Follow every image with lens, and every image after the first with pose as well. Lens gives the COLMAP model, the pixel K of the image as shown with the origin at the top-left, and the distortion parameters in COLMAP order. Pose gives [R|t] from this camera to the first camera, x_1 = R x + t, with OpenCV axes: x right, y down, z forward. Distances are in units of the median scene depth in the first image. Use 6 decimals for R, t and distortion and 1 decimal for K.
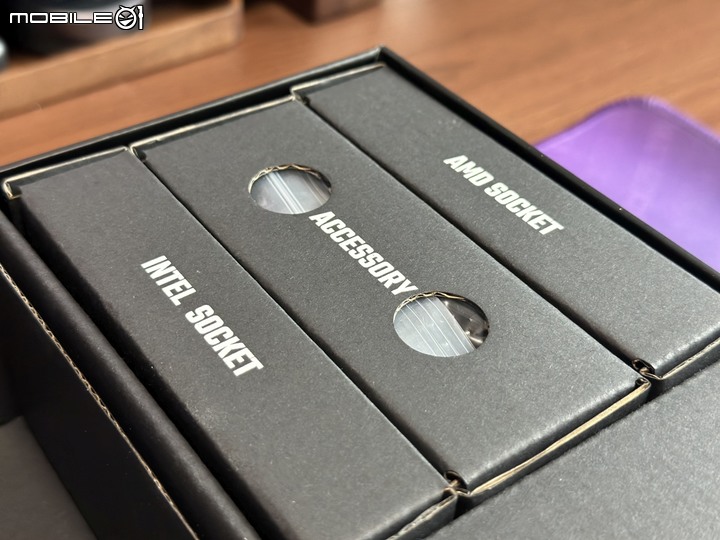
lens RADIAL K [[1007.6, 0, 358.0], [0, 1007.6, 272.9], [0, 0, 1]] dist [-0.138981, 0.000000]
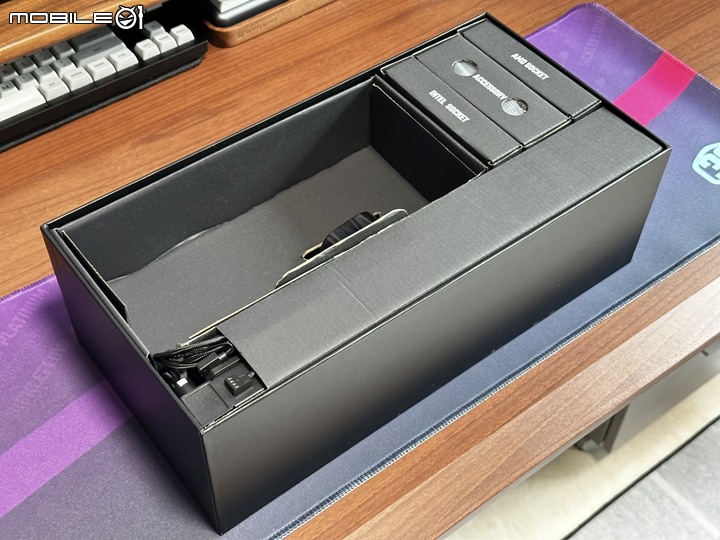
lens RADIAL K [[1007.6, 0, 361.6], [0, 1007.6, 269.7], [0, 0, 1]] dist [-0.138981, 0.000000]
pose [[0.999095, -0.040526, -0.012882, -0.406603], [0.042180, 0.982898, 0.179254, -0.037855], [0.005398, -0.179636, 0.983718, -2.417011]]
